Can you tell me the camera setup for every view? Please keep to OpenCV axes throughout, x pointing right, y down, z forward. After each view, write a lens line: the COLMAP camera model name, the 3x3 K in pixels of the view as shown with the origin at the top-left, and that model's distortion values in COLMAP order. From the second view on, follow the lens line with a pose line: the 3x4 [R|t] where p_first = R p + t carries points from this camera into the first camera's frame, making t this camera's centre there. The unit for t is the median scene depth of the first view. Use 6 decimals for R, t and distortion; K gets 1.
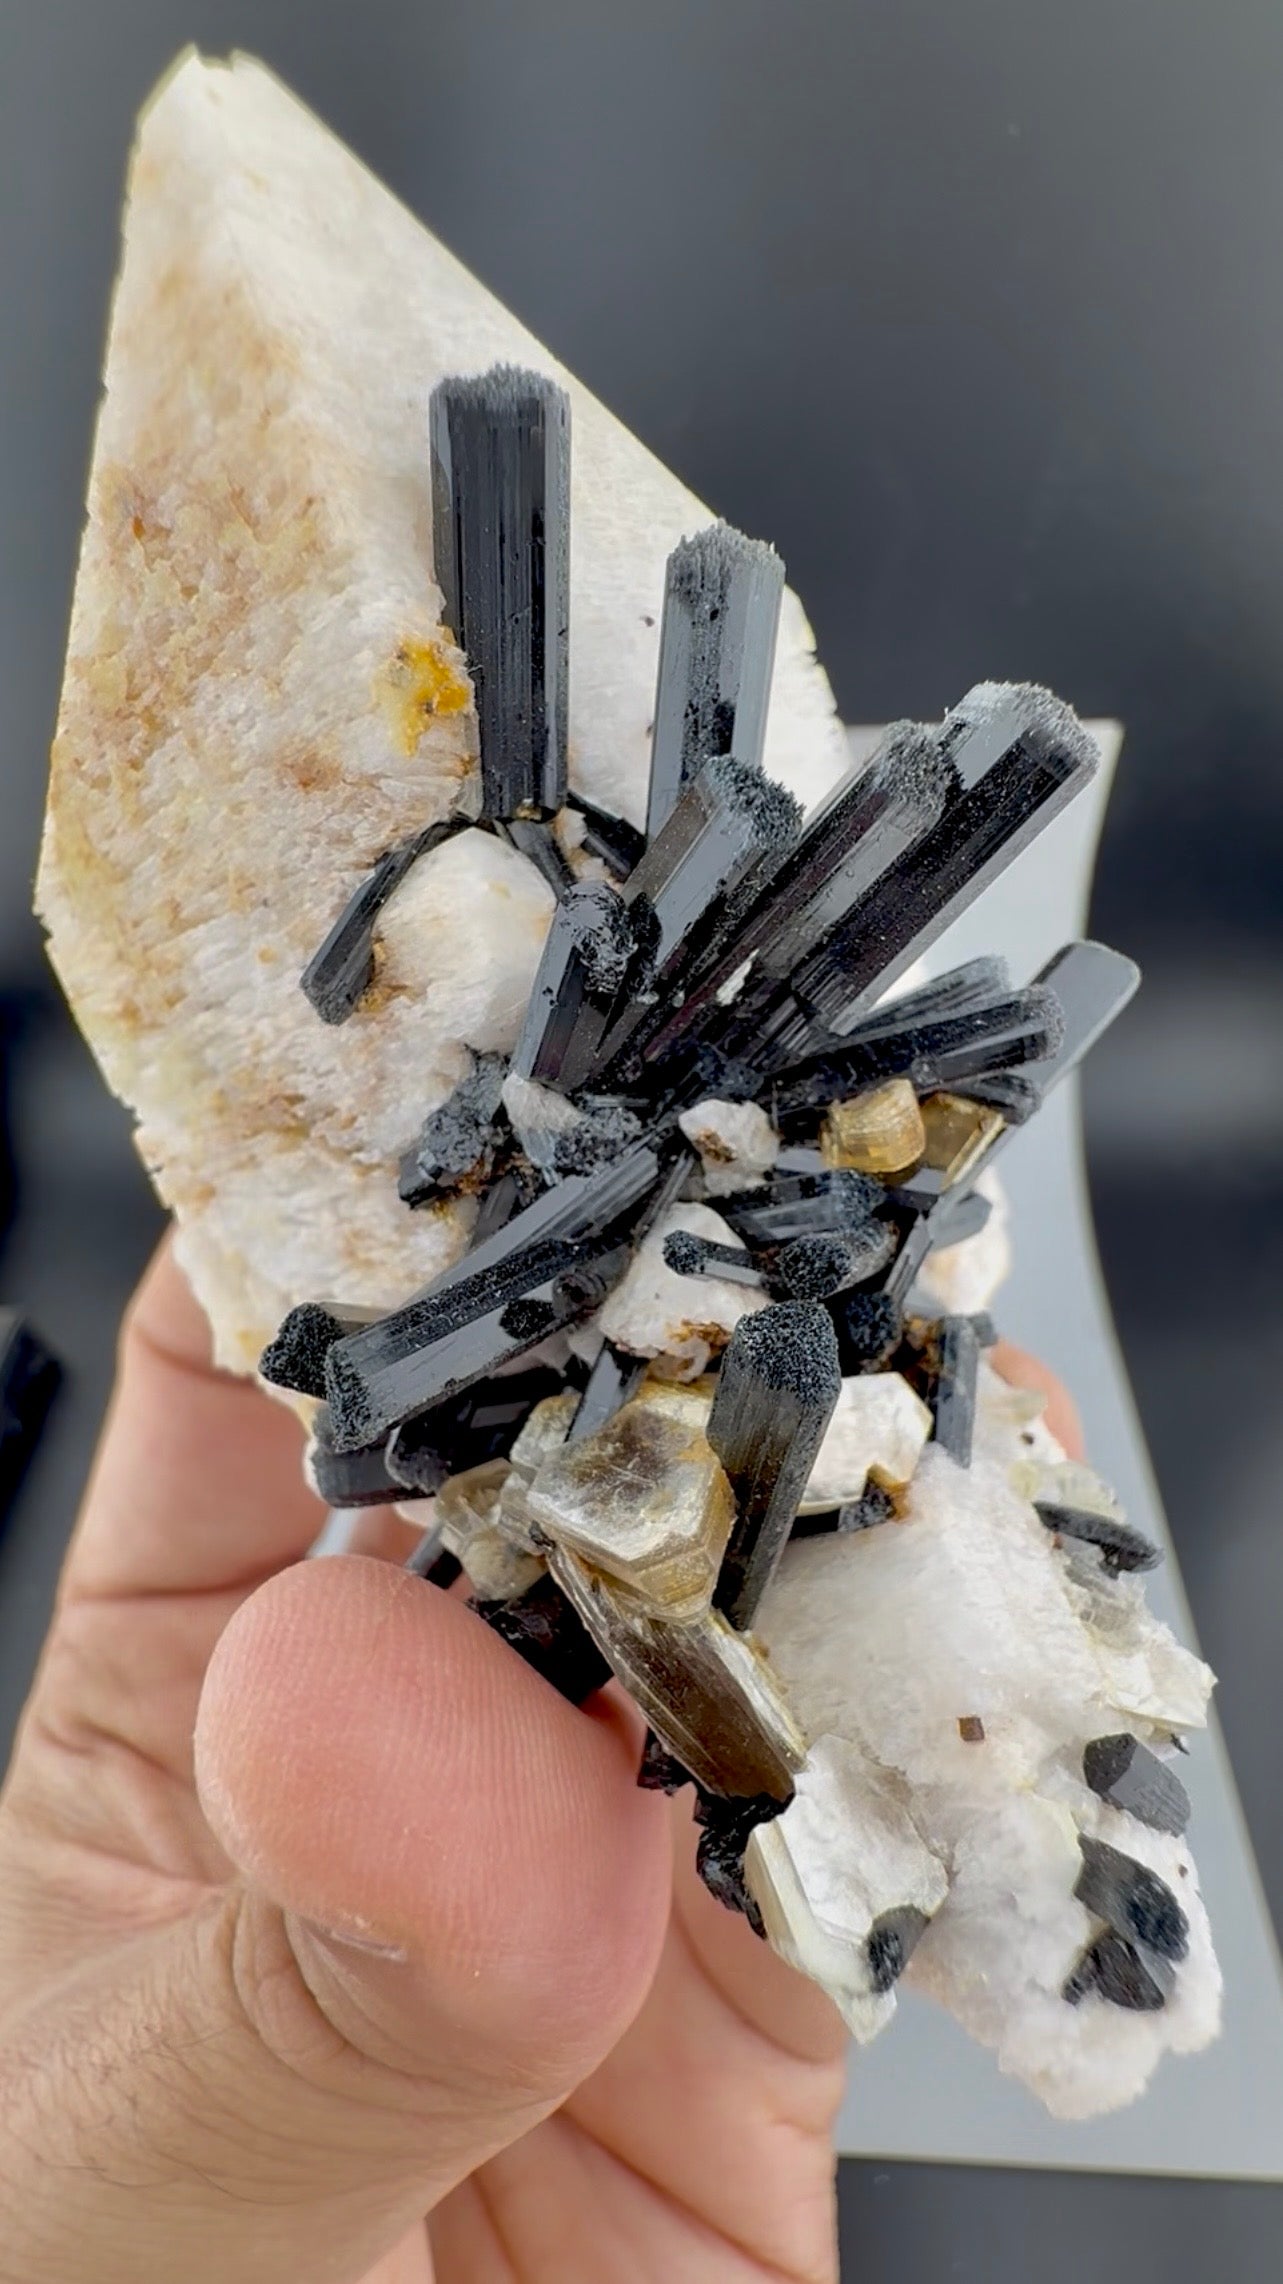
lens RADIAL K [[1229.6, 0, 637.5], [0, 1229.6, 1182.1], [0, 0, 1]] dist [-0.000493, -0.000674]
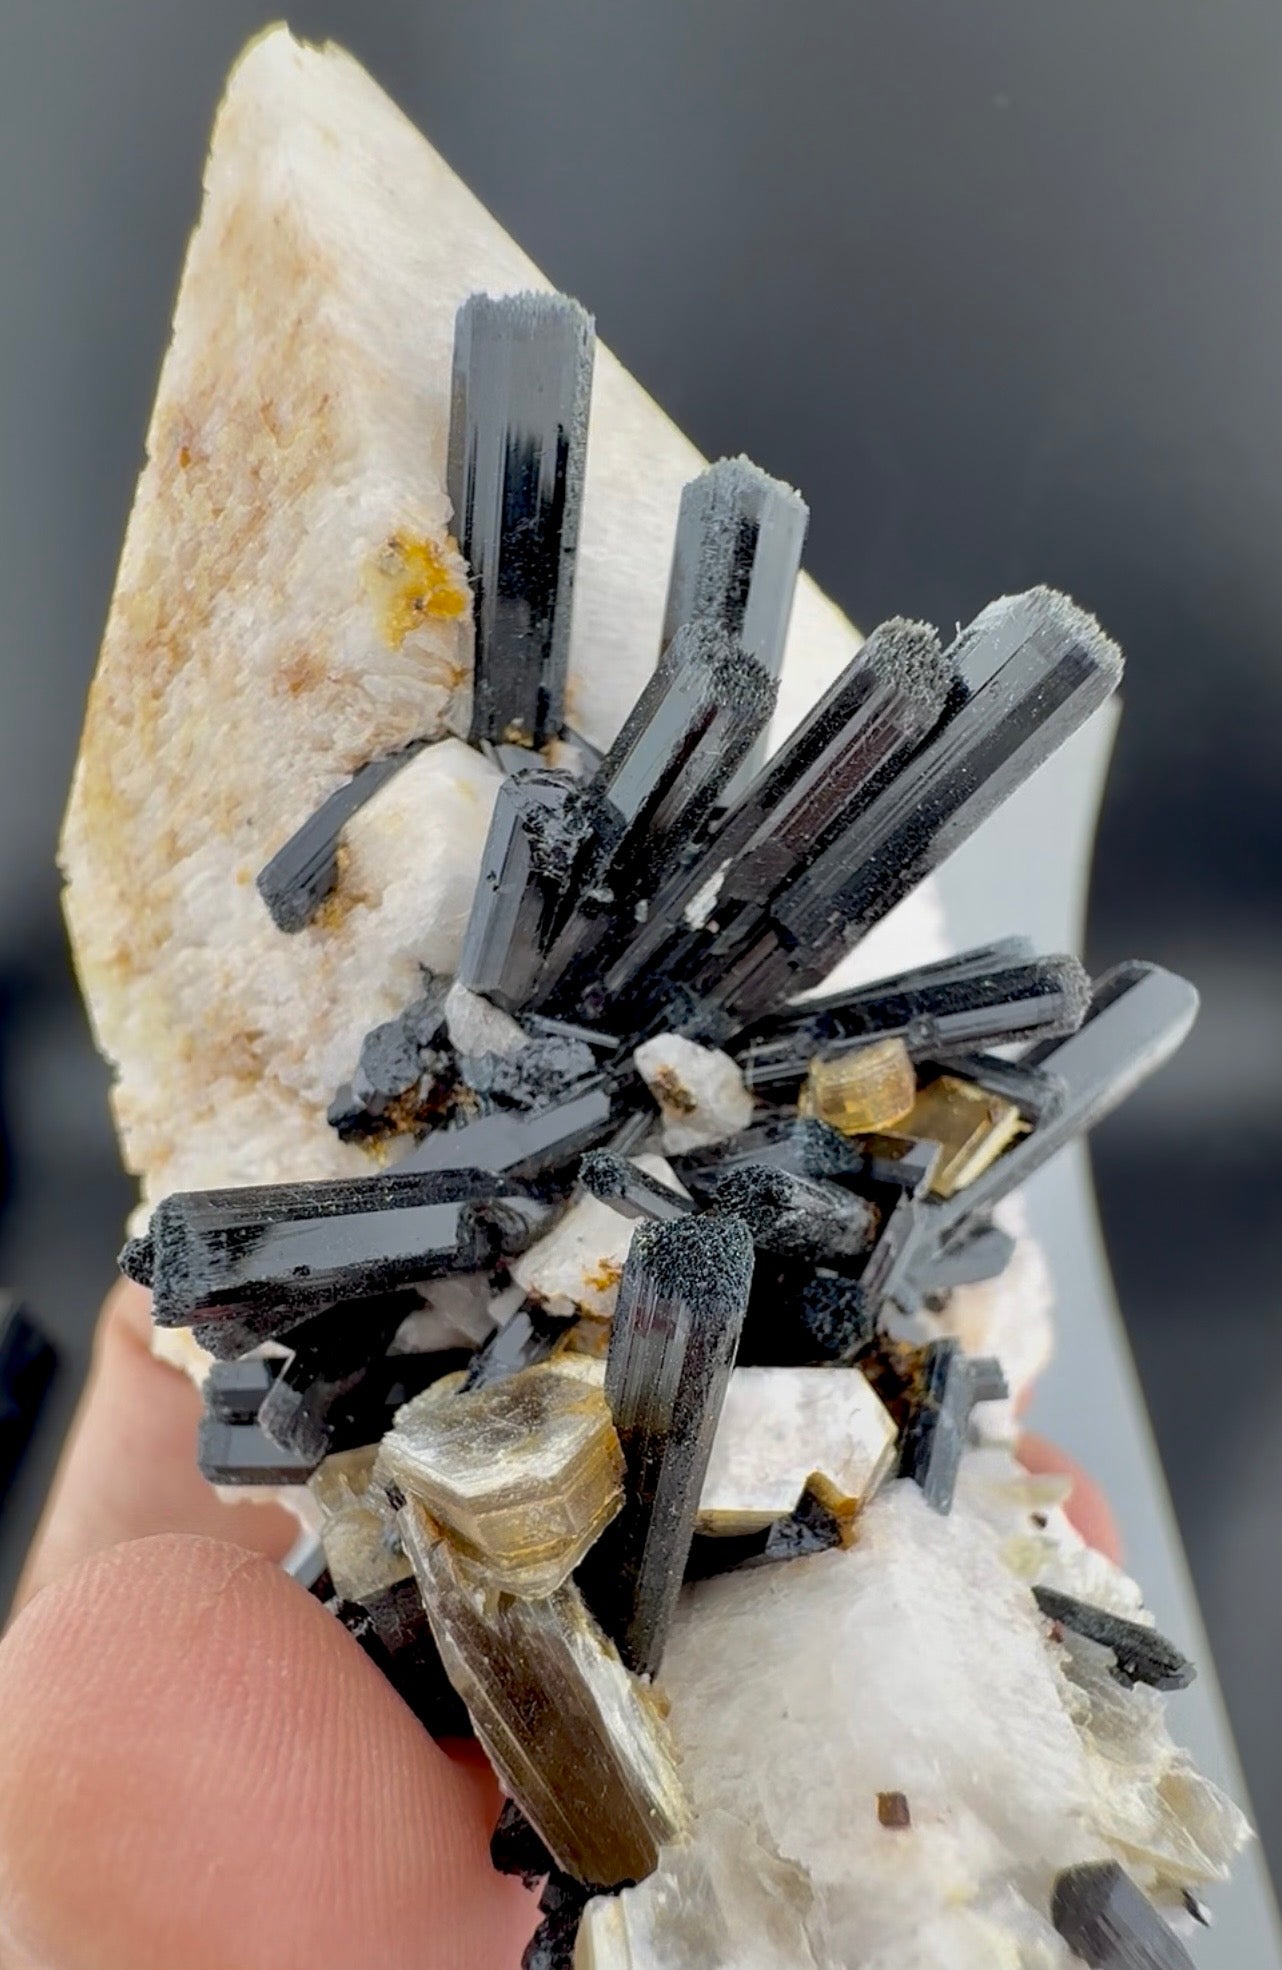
lens RADIAL K [[1226.8, 0, 639.2], [0, 1226.8, 1154.5], [0, 0, 1]] dist [-0.000972, -0.000740]
pose [[0.988965, 0.097850, -0.111238, 0.142516], [-0.118080, 0.974077, -0.192952, 0.190681], [0.089474, 0.203958, 0.974882, 0.148755]]
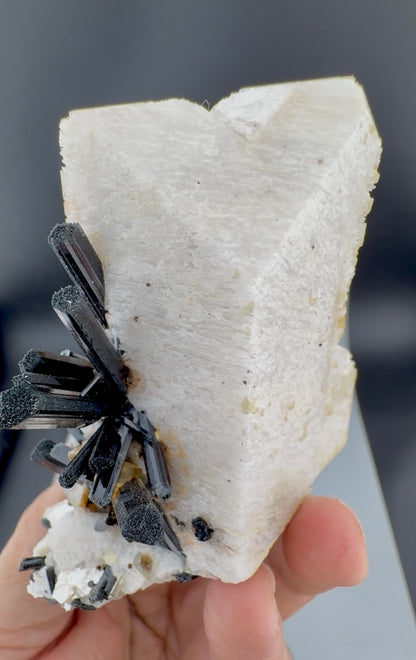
lens RADIAL K [[399.2, 0, 206.3], [0, 399.2, 357.2], [0, 0, 1]] dist [0.001655, 0.000396]
pose [[-0.078948, 0.650804, -0.755130, 0.865255], [-0.117744, 0.746105, 0.655335, -1.057724], [0.989901, 0.140650, 0.017724, 1.303563]]
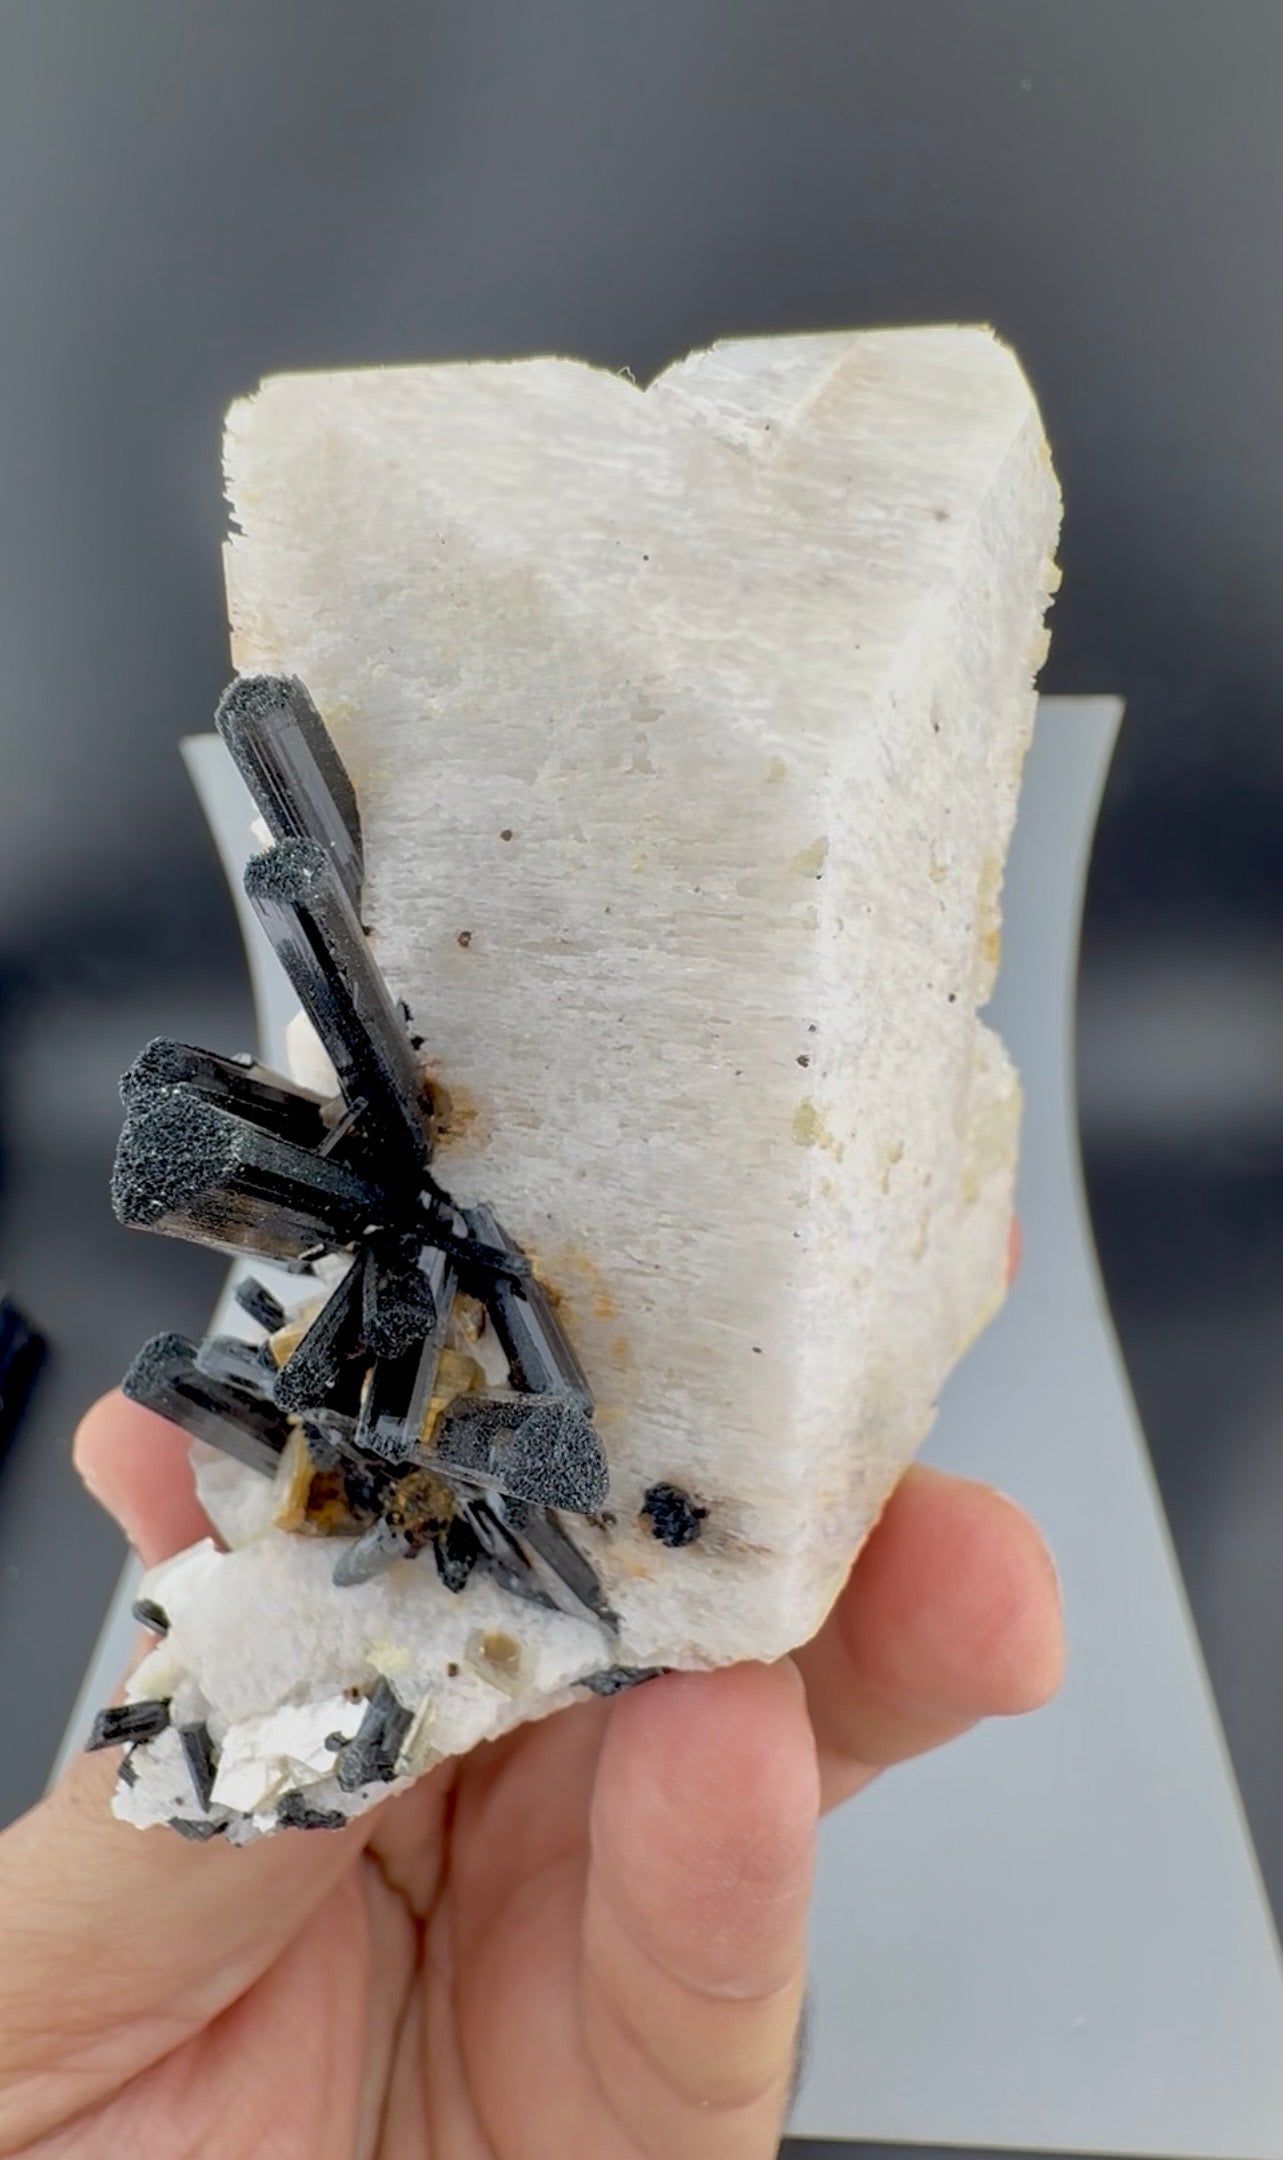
lens RADIAL K [[1229.7, 0, 639.2], [0, 1229.7, 1152.9], [0, 0, 1]] dist [-0.001946, 0.000035]
pose [[0.061779, 0.603429, -0.795020, 1.089115], [-0.165420, 0.791716, 0.588067, -0.976976], [0.984286, 0.095182, 0.148730, 1.132427]]
